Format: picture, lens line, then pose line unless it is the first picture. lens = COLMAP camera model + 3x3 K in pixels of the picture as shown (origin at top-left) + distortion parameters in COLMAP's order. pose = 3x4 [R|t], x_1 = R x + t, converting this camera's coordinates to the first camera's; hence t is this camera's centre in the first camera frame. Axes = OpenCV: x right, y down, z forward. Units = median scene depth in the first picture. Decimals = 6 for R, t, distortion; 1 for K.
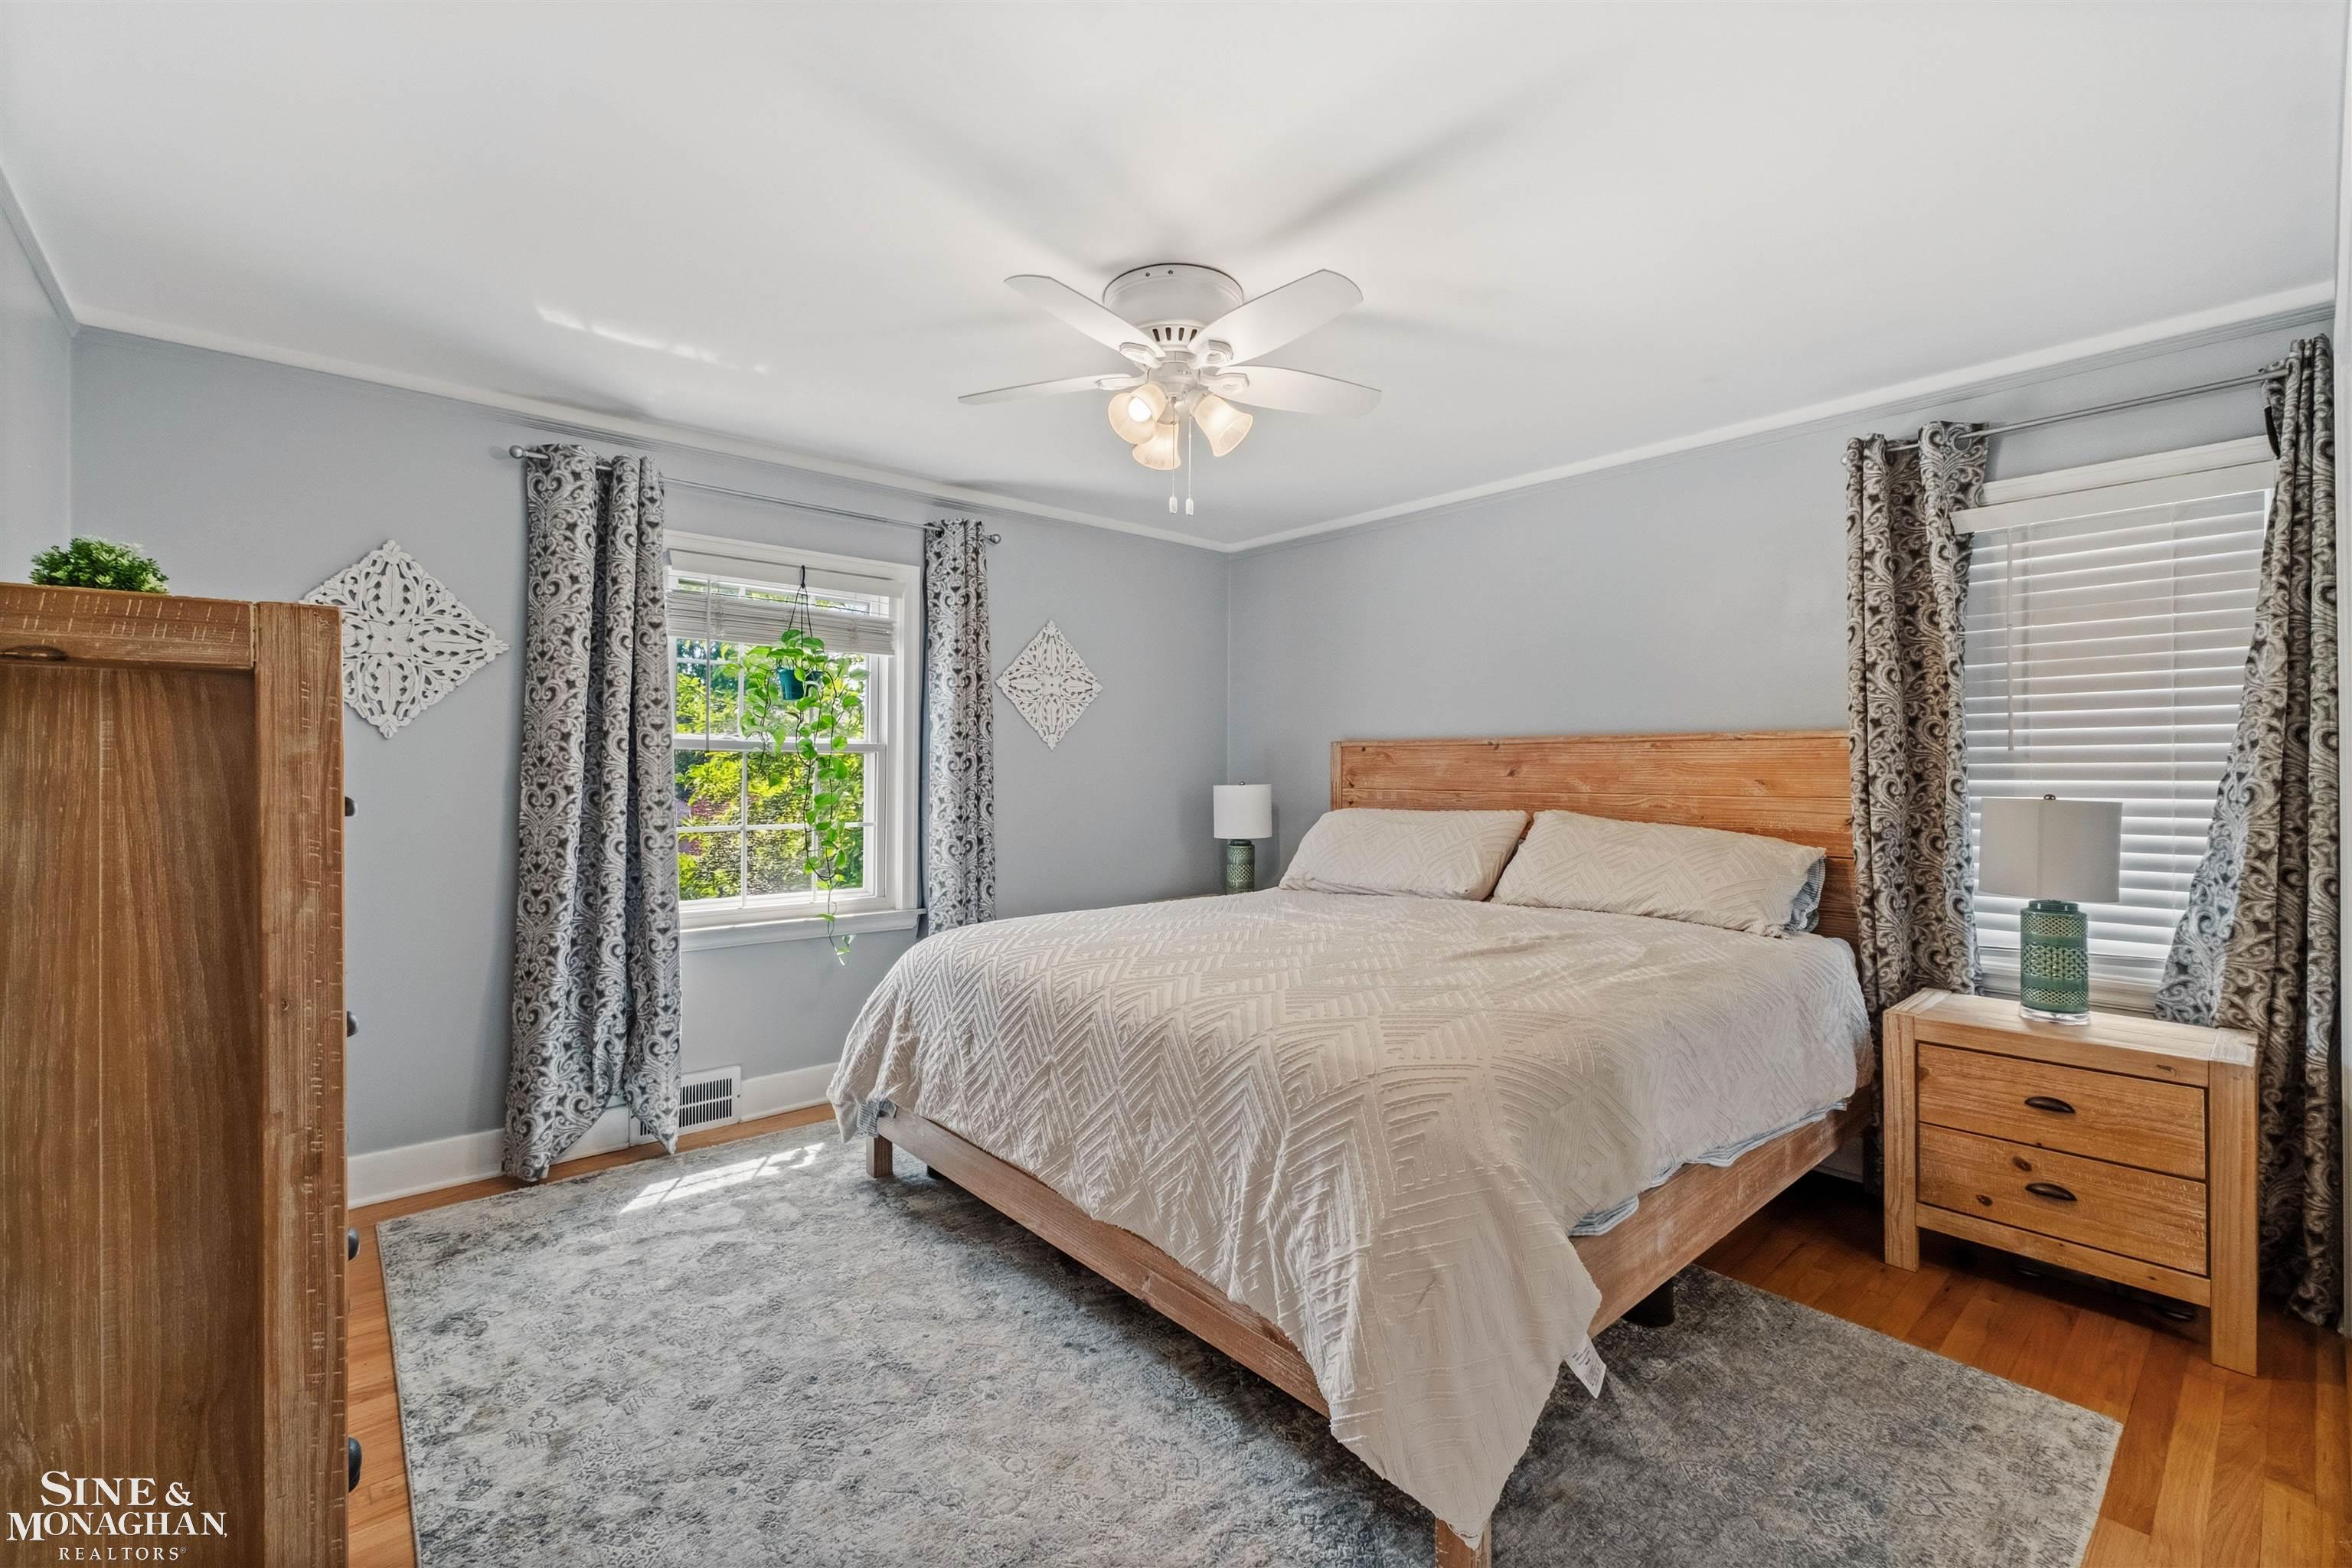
lens RADIAL K [[1008.3, 0, 1179.8], [0, 1008.3, 798.0], [0, 0, 1]] dist [-0.003000, 0.000942]
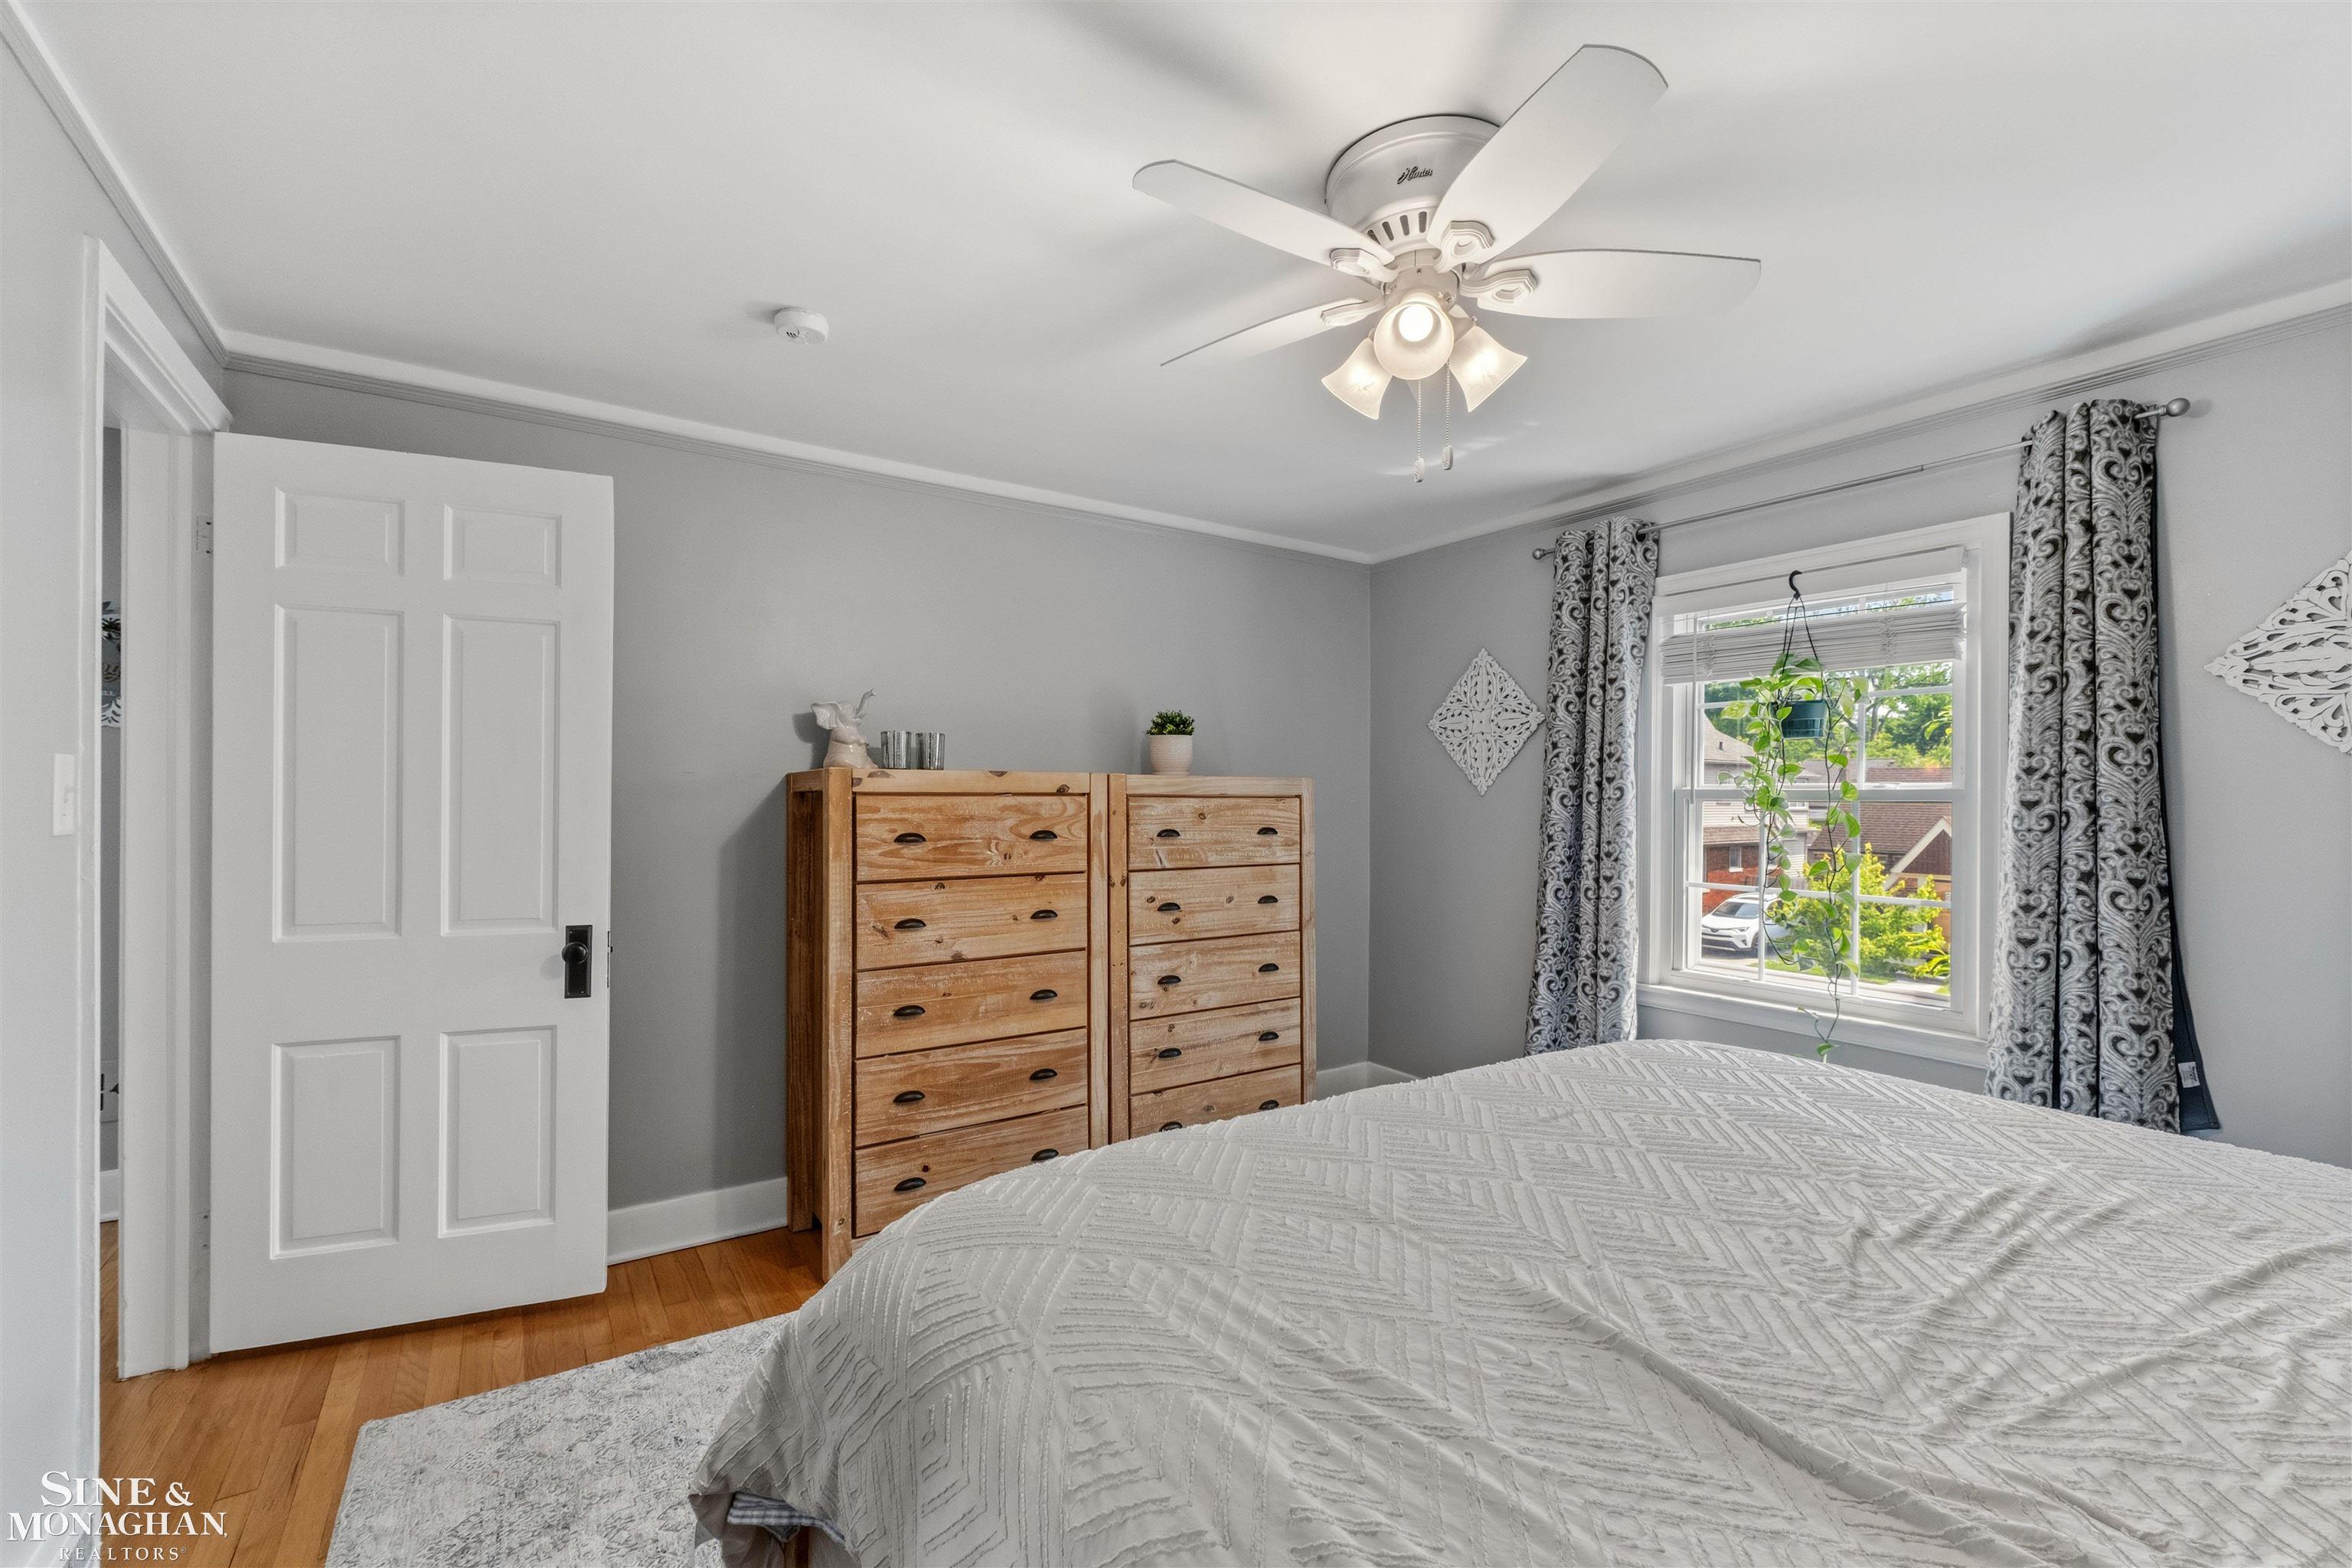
lens RADIAL K [[1008.3, 0, 1179.8], [0, 1008.3, 798.0], [0, 0, 1]] dist [-0.003000, 0.000942]
pose [[-0.130997, -0.005545, -0.991367, 0.561967], [-0.029220, 0.999571, -0.001730, -0.037037], [0.990952, 0.028742, -0.131103, 0.705296]]
